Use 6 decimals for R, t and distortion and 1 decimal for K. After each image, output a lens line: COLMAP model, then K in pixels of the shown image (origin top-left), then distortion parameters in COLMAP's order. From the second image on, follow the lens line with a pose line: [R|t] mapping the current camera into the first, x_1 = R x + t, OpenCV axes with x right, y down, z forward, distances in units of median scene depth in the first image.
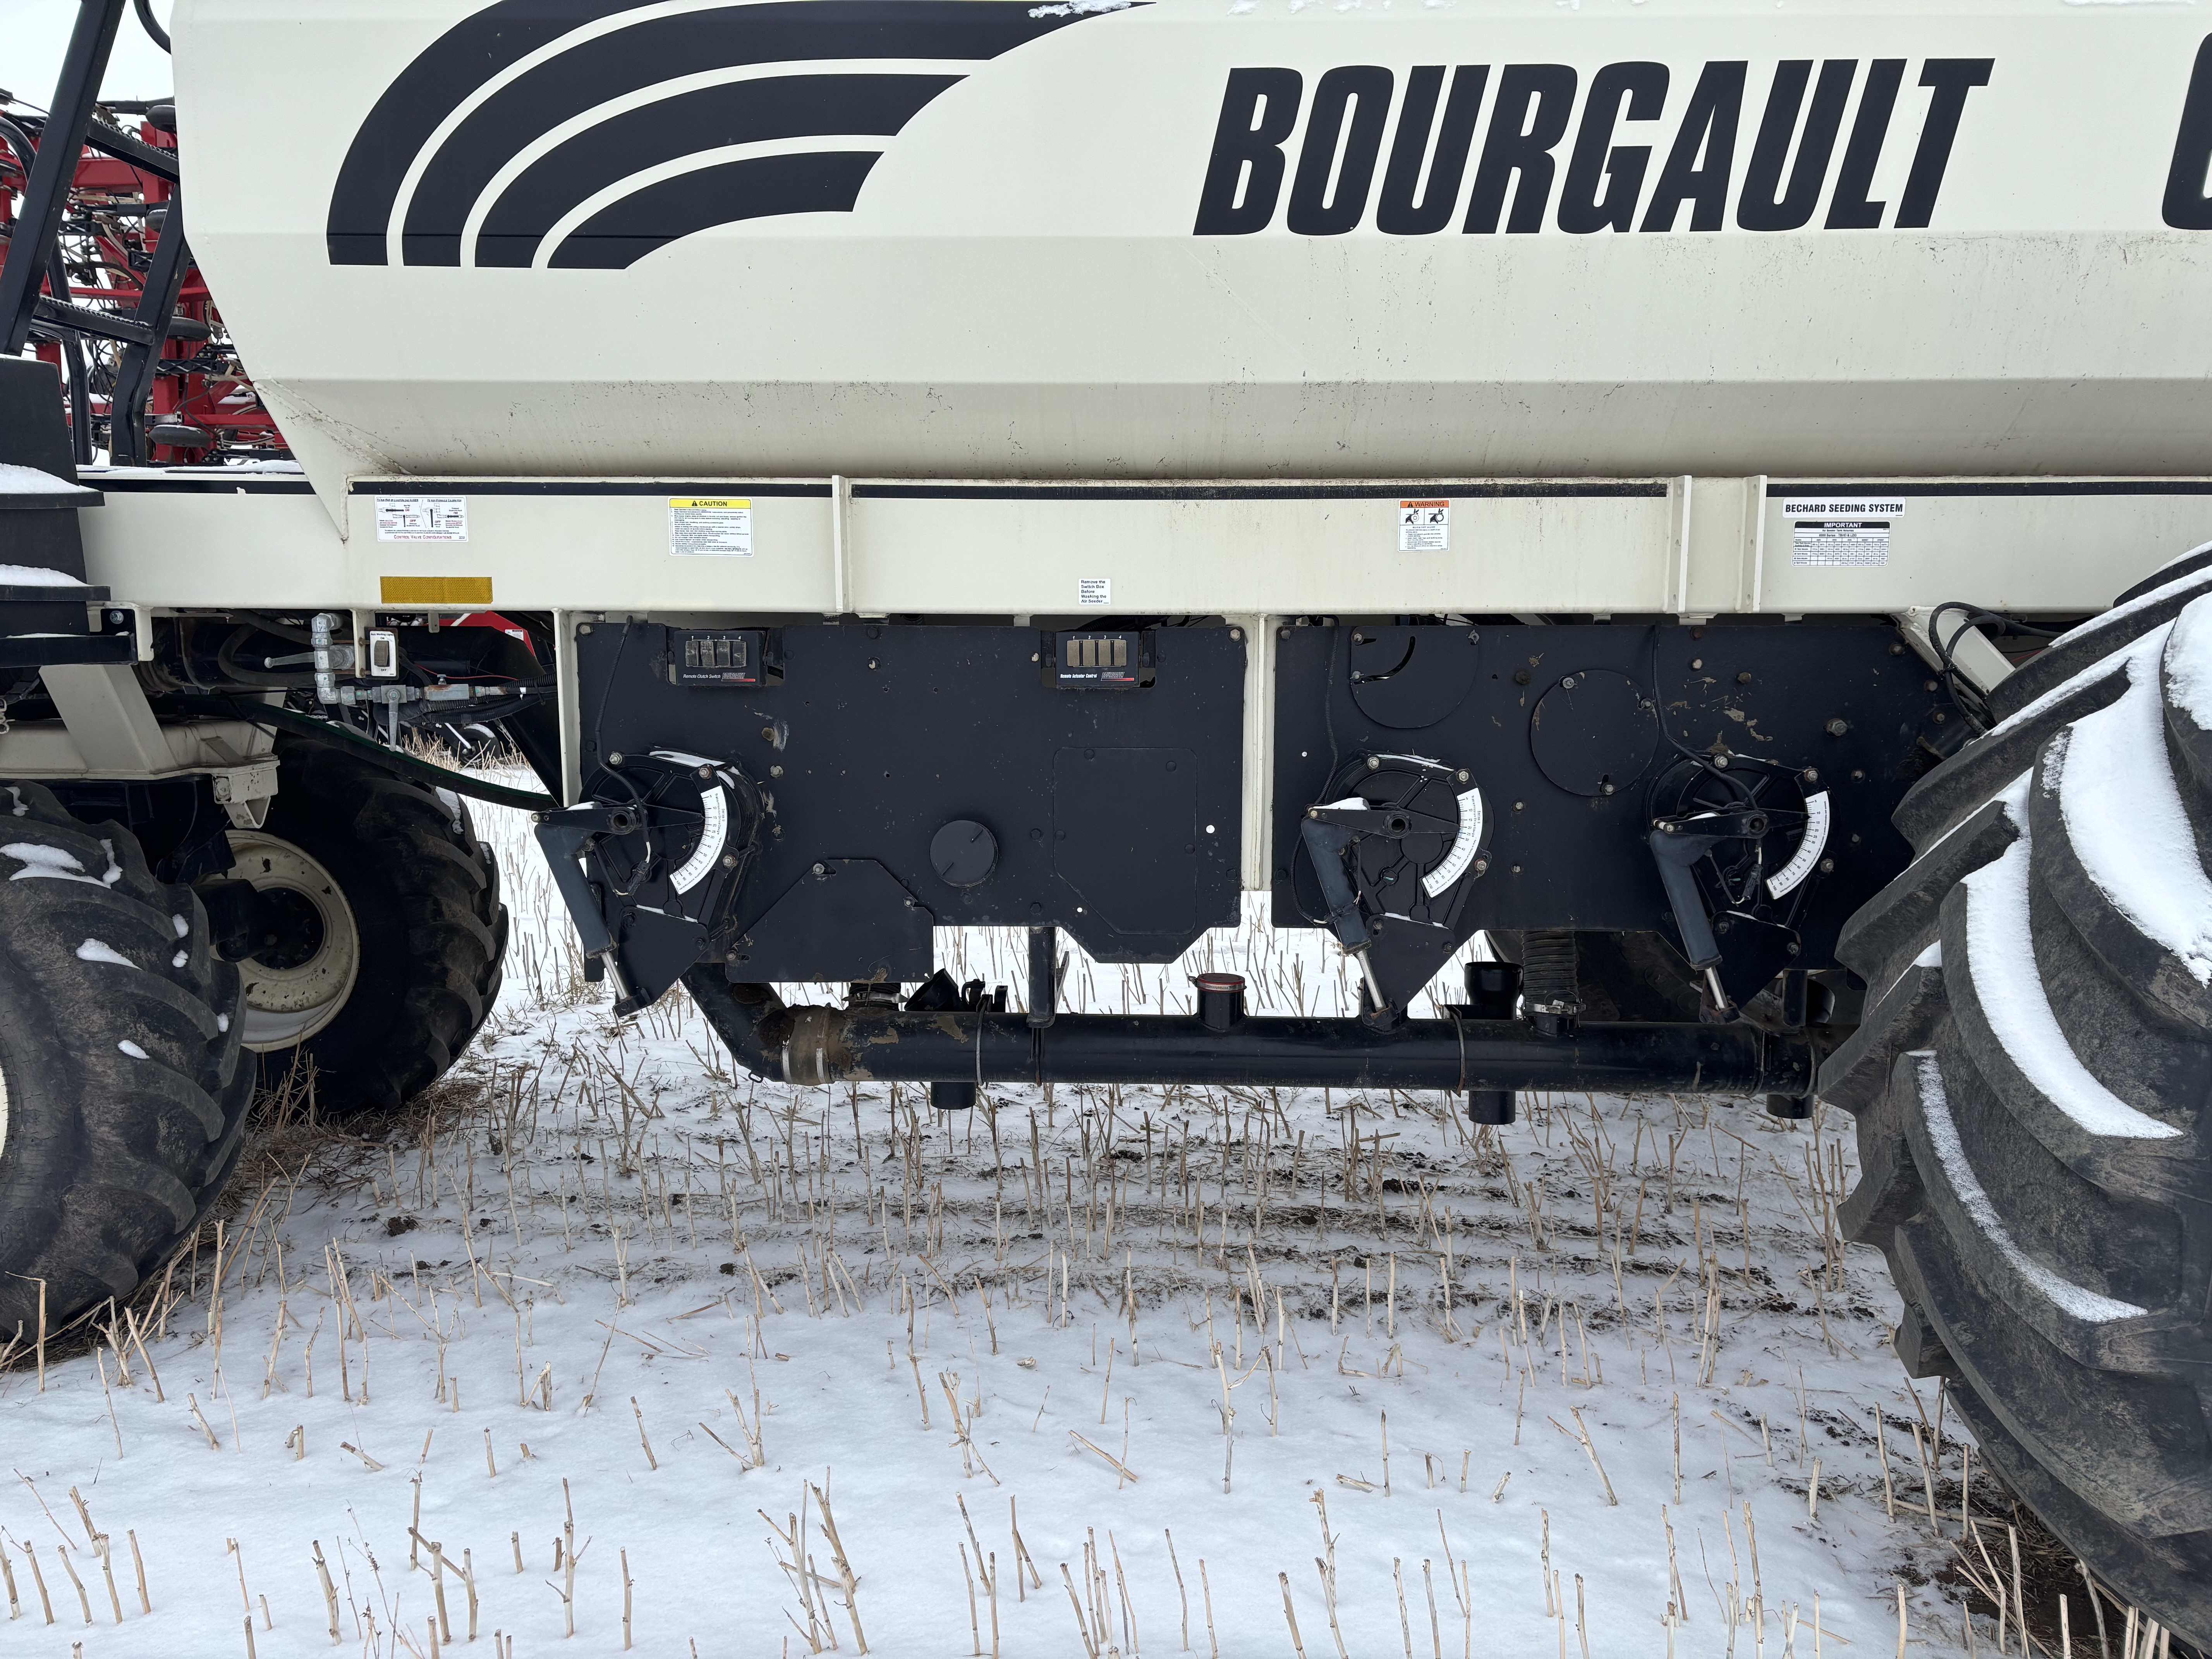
lens RADIAL K [[1629.1, 0, 1106.0], [0, 1629.1, 829.5], [0, 0, 1]] dist [0.020558, -0.001498]
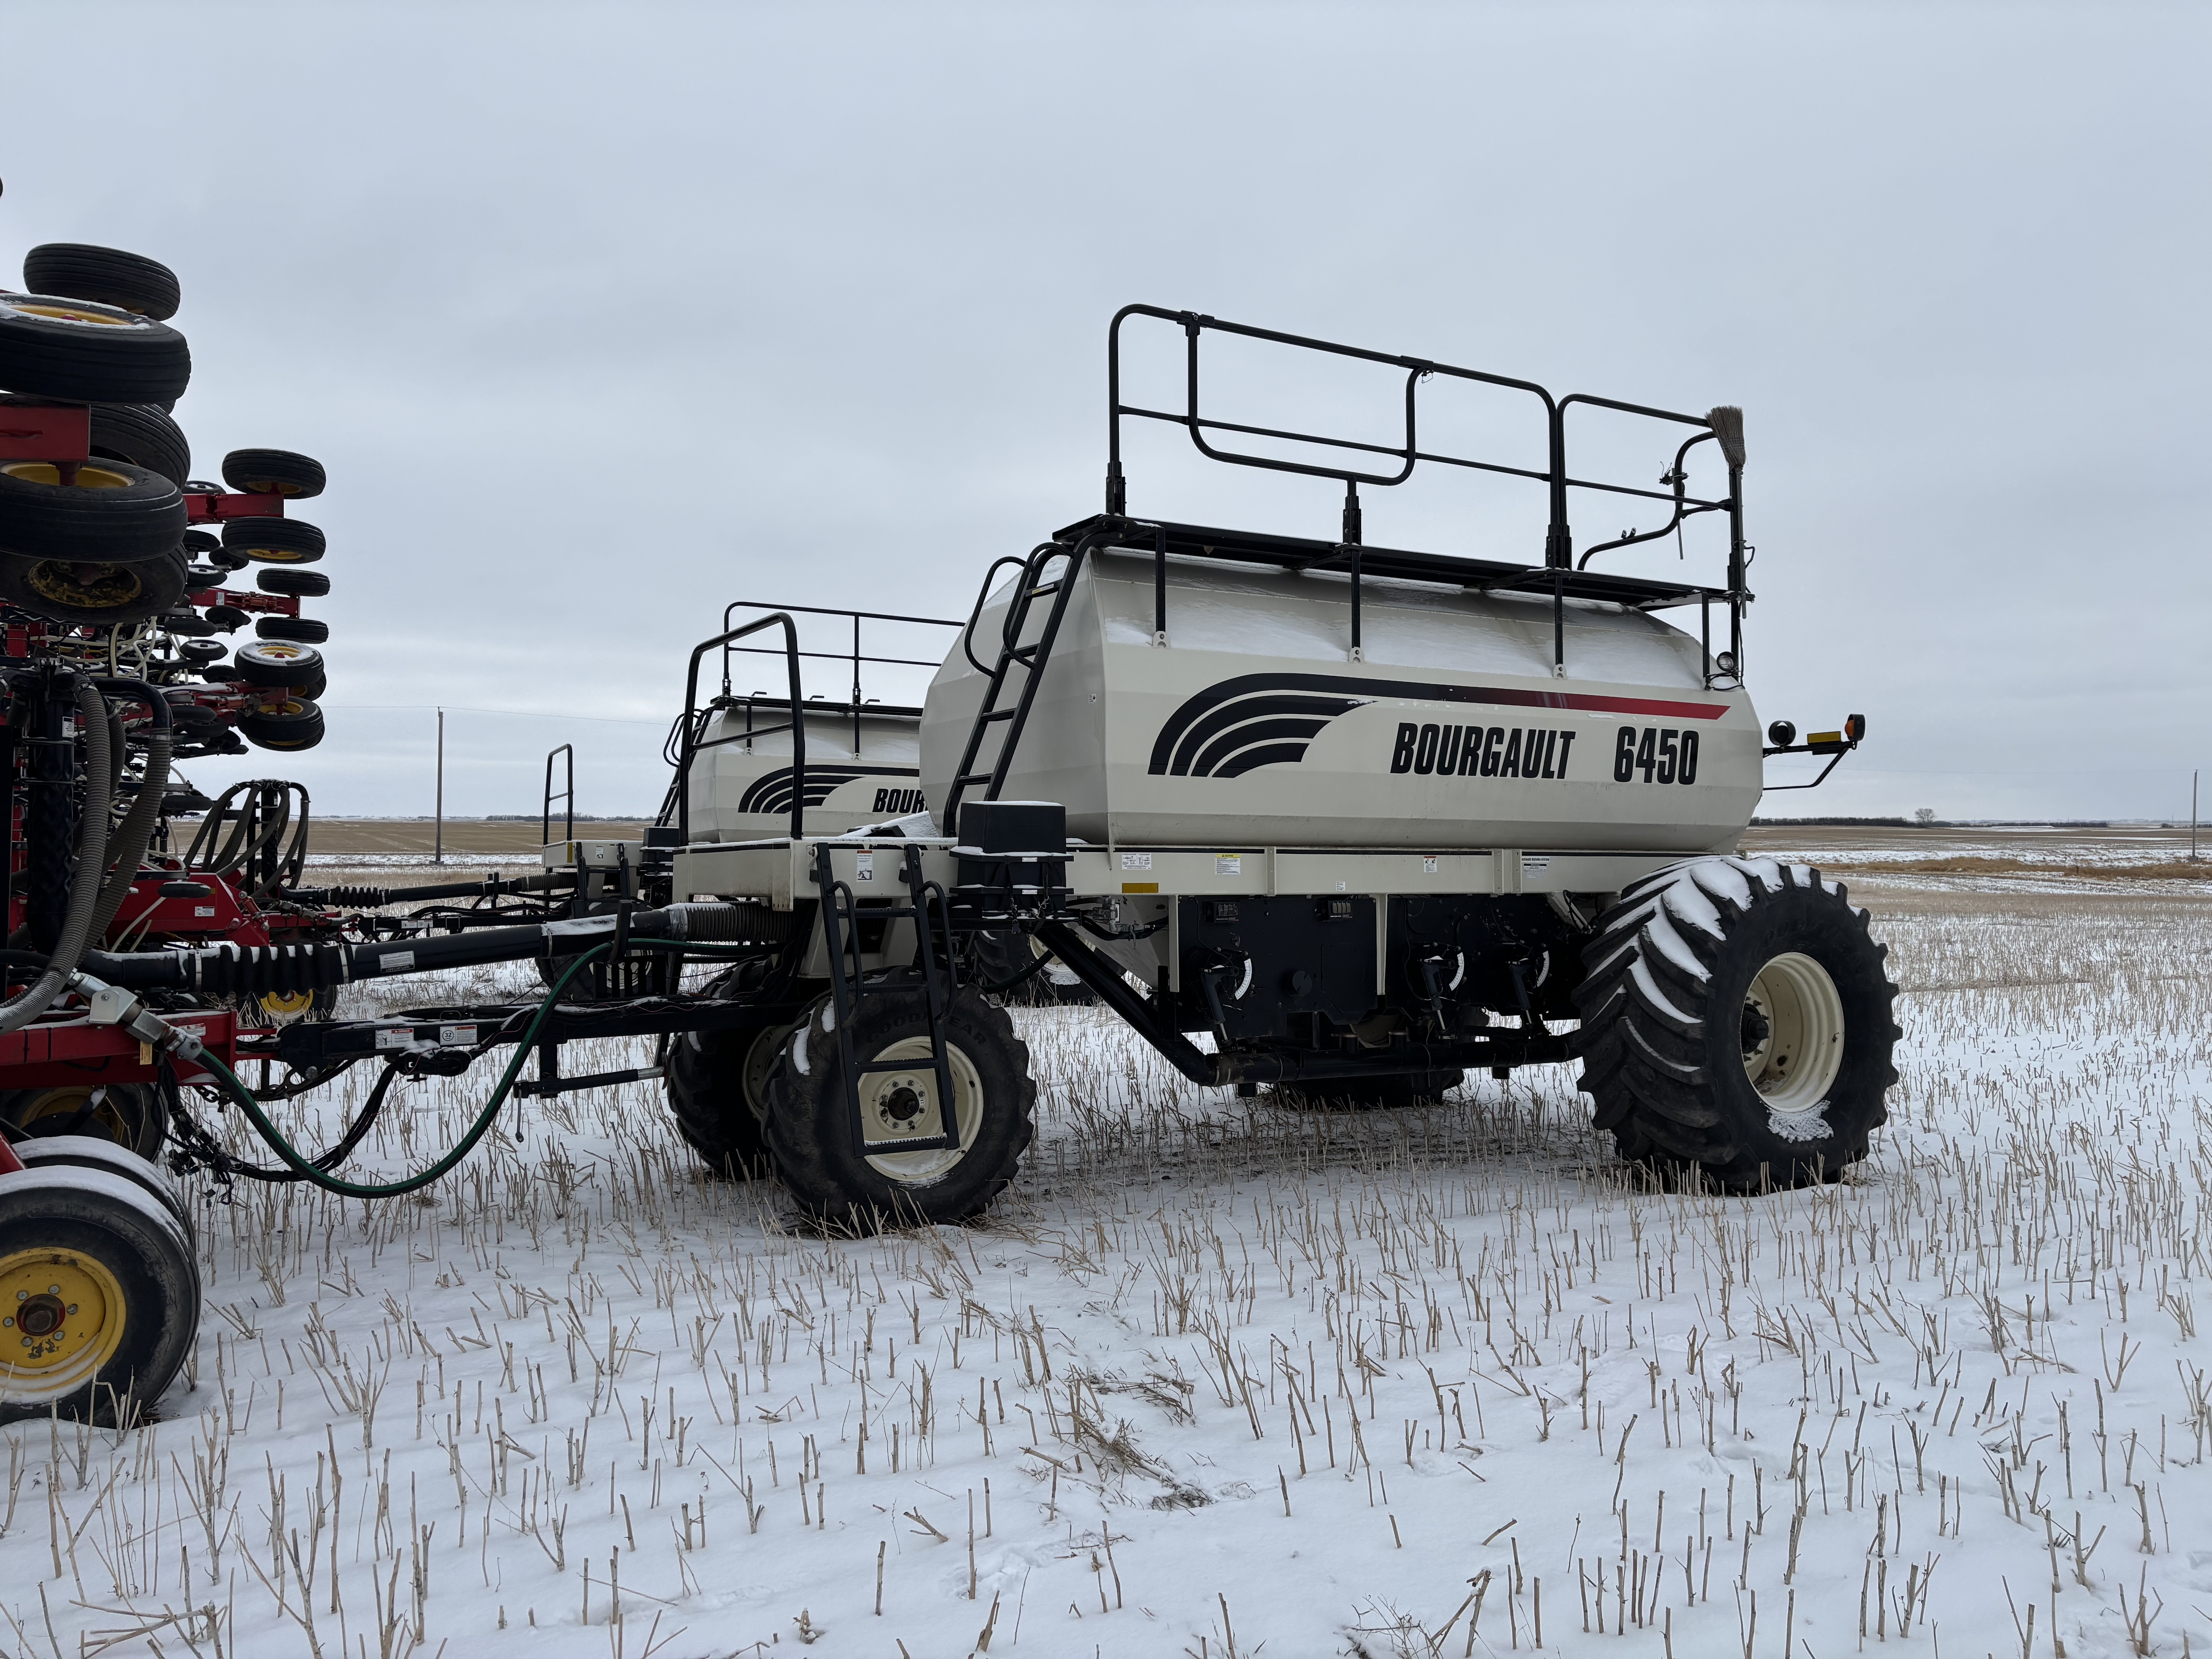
lens RADIAL K [[1622.6, 0, 1106.0], [0, 1622.6, 829.5], [0, 0, 1]] dist [0.188746, -0.219779]
pose [[0.853048, 0.012148, 0.521692, -2.021046], [0.071620, 0.987543, -0.140107, 0.134293], [-0.516895, 0.156882, 0.841551, -1.302074]]
